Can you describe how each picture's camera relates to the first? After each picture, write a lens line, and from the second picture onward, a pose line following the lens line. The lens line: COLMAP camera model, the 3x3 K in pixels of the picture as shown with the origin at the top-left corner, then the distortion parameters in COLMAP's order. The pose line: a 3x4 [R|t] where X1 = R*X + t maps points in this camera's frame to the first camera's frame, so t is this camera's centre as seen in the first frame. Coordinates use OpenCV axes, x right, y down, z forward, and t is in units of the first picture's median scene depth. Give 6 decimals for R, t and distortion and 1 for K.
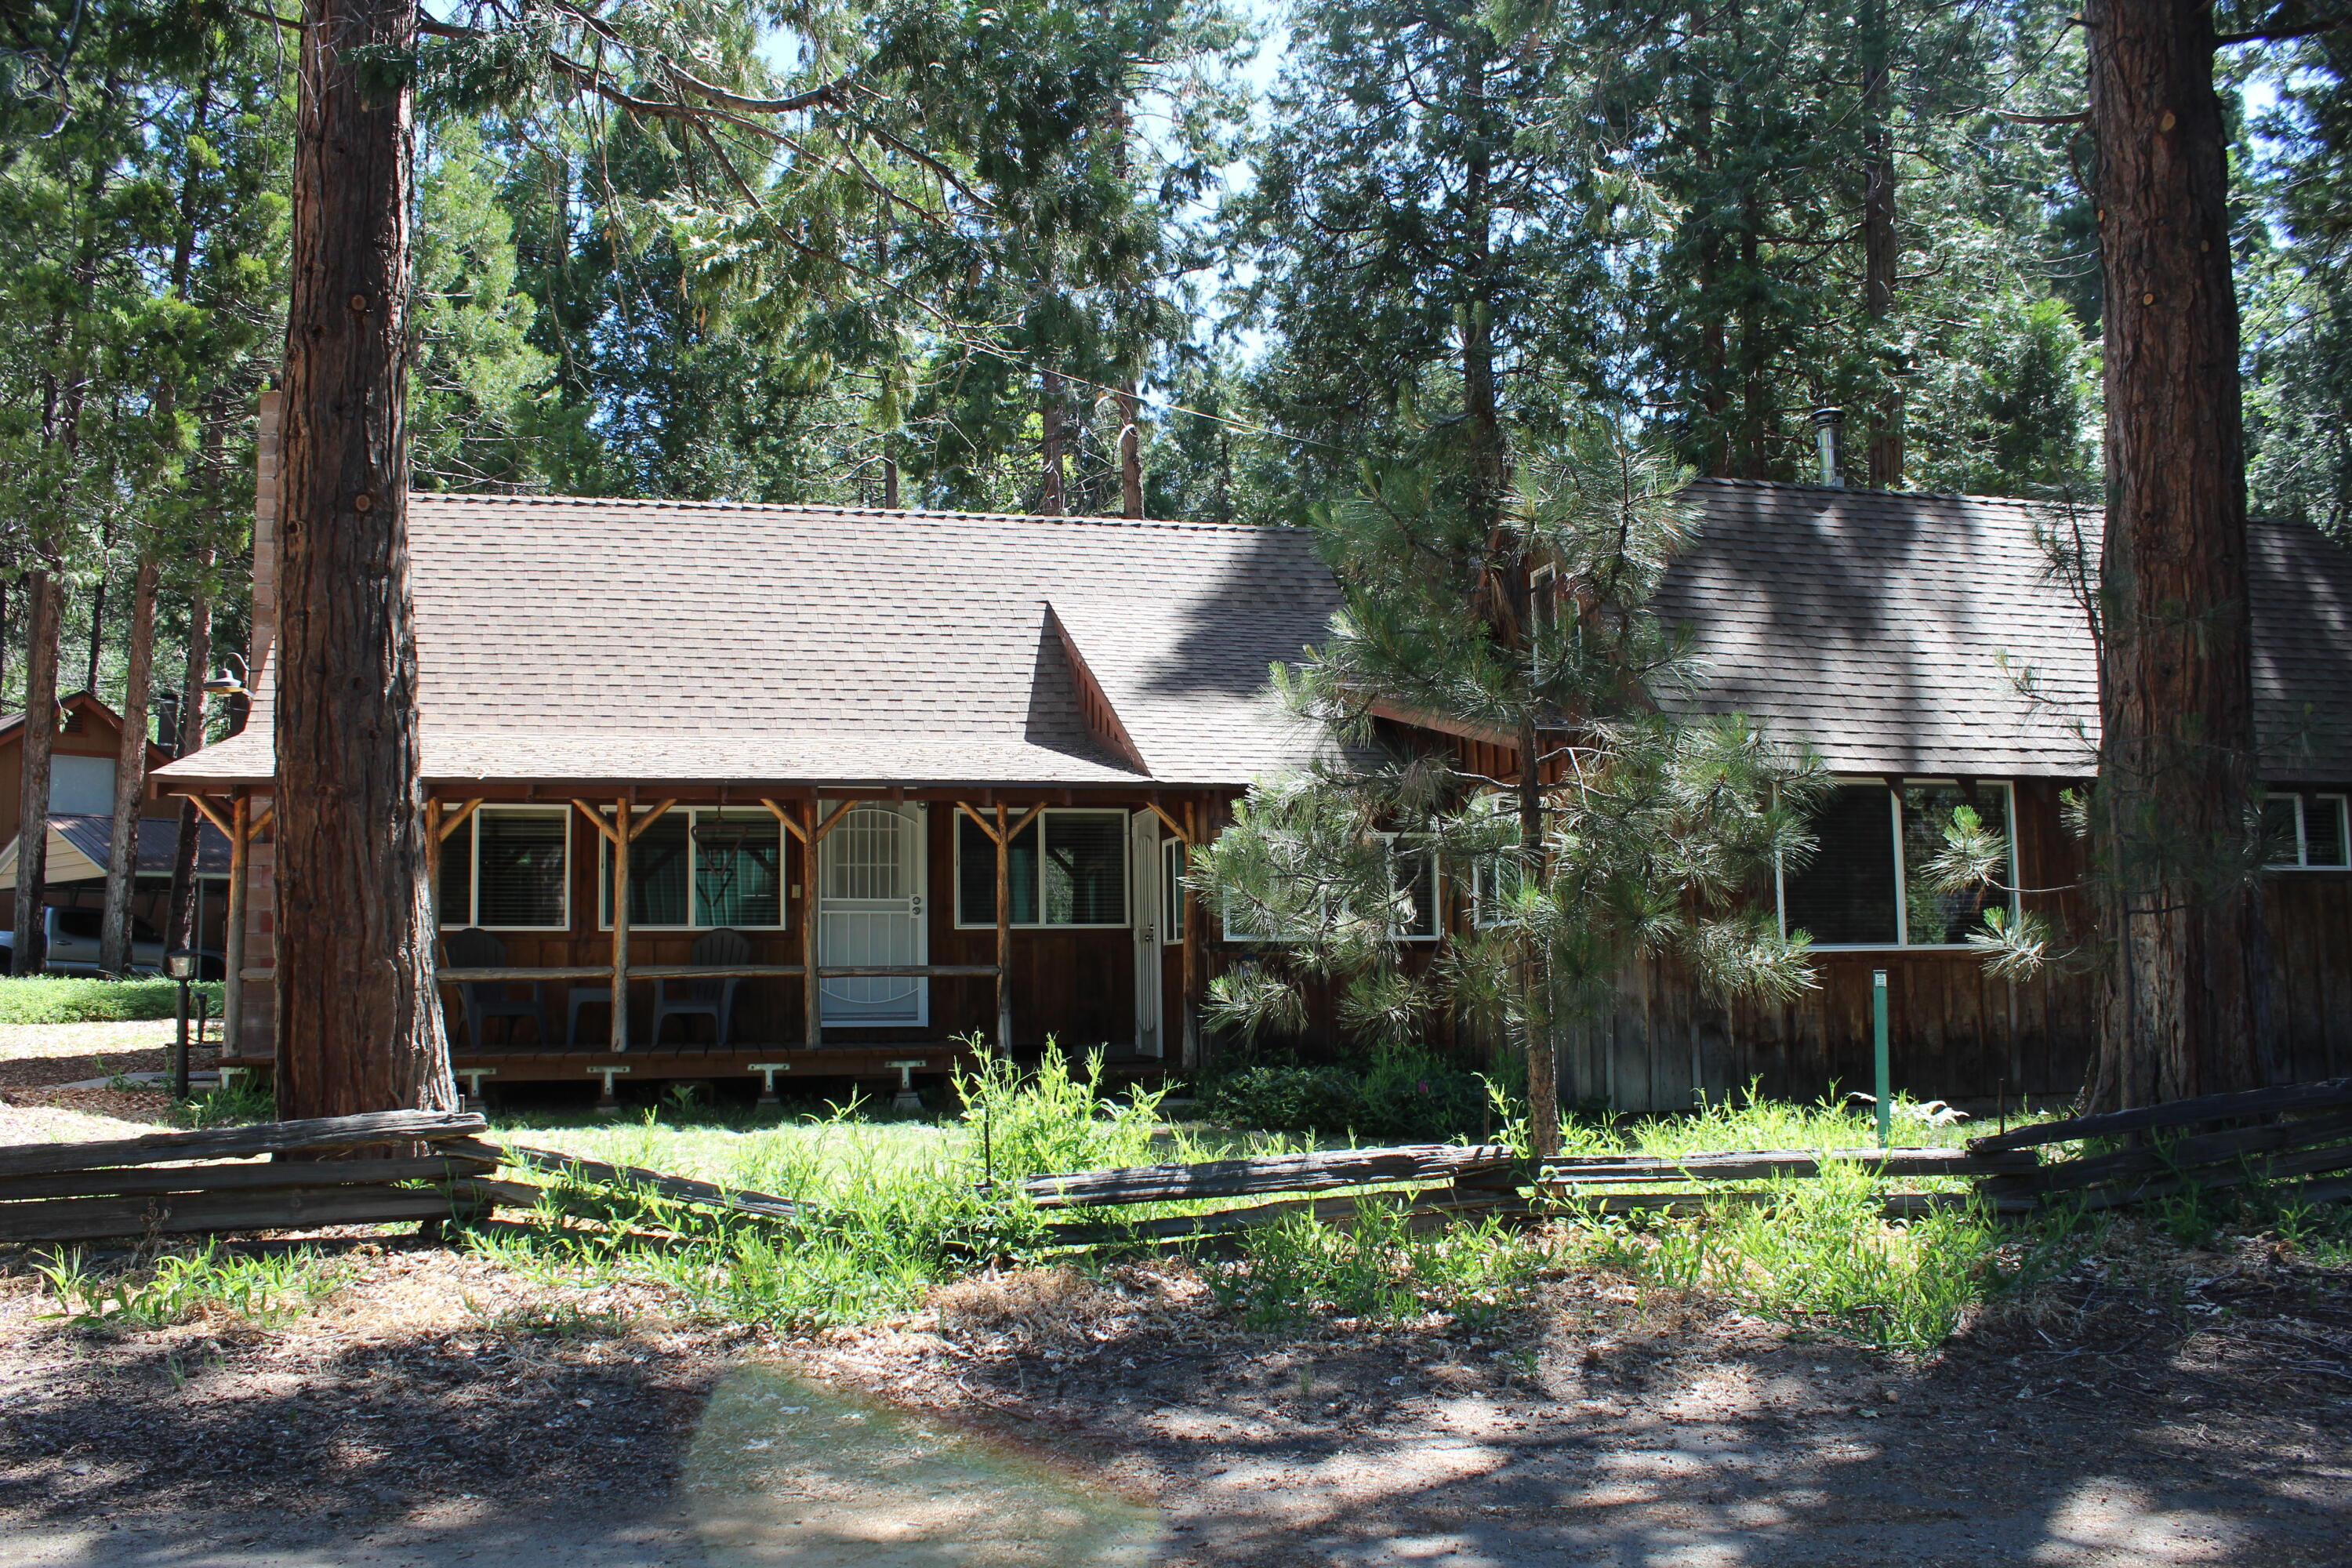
lens RADIAL K [[1945.4, 0, 1131.1], [0, 1945.4, 829.9], [0, 0, 1]] dist [-0.179277, 0.139043]
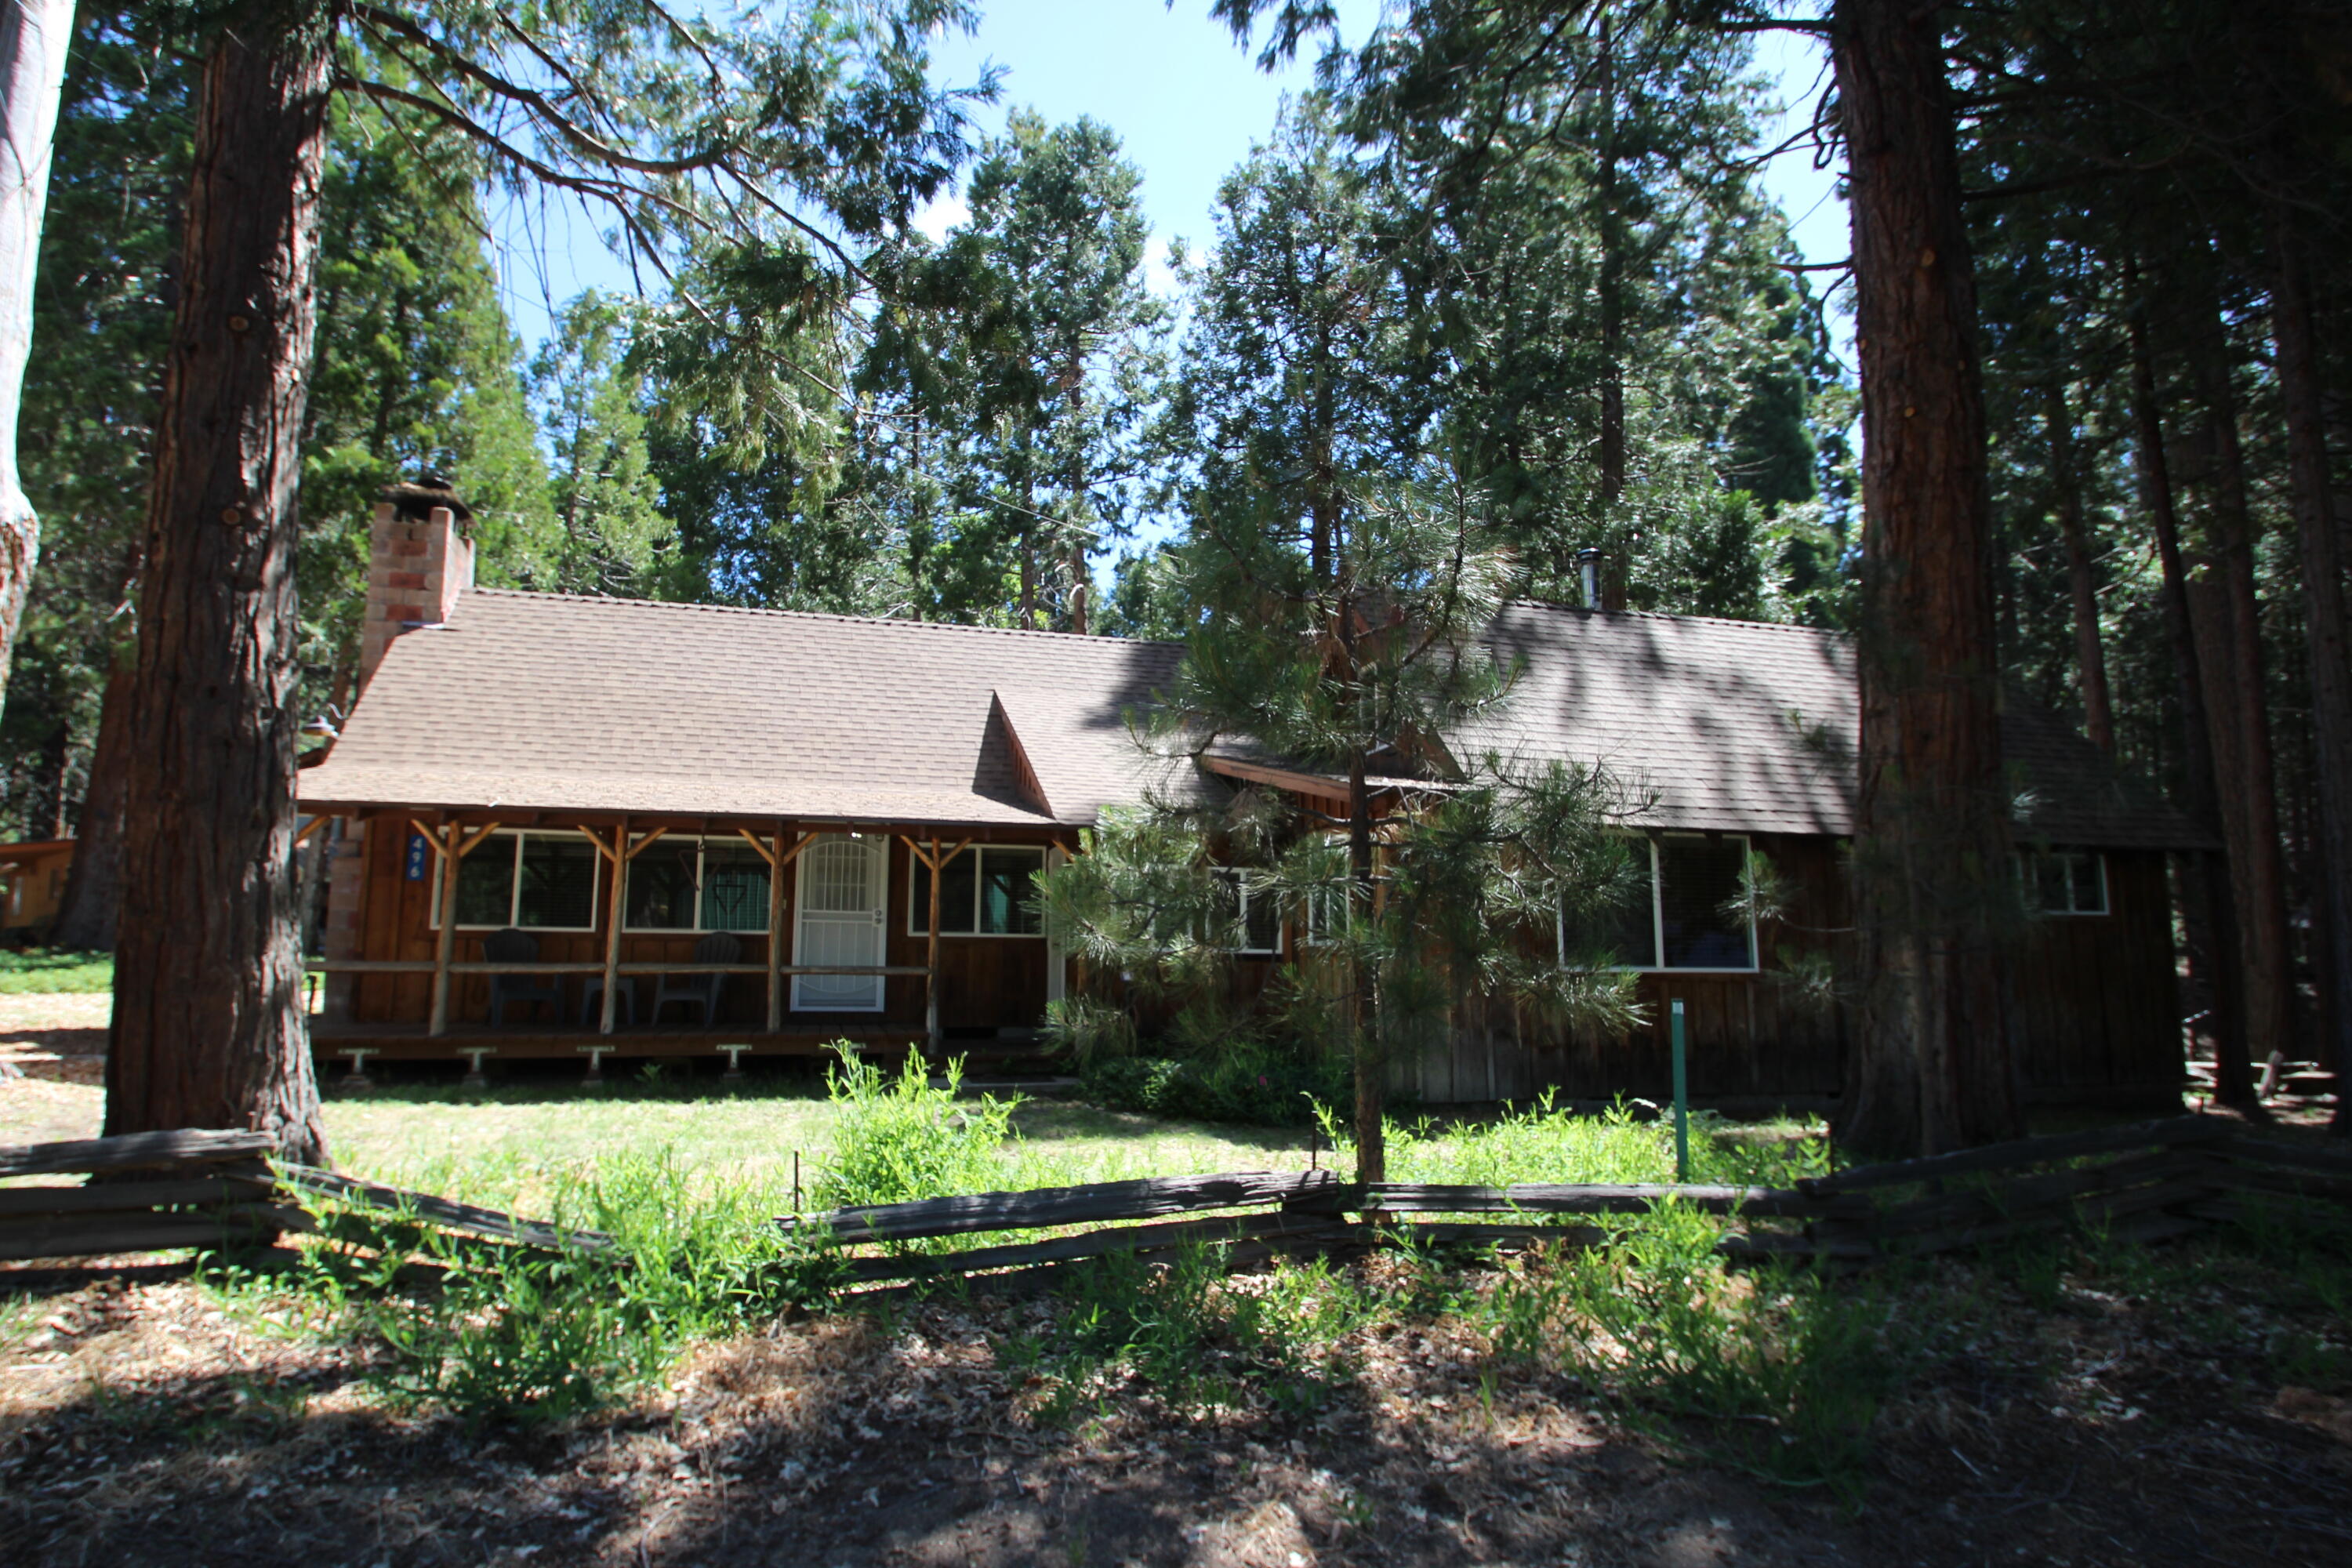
lens RADIAL K [[1228.3, 0, 1157.7], [0, 1228.3, 810.8], [0, 0, 1]] dist [-0.028117, -0.000111]
pose [[0.998406, 0.024267, 0.050954, 0.045591], [-0.021815, 0.998602, -0.048149, 0.005222], [-0.052051, 0.046961, 0.997540, 0.246316]]
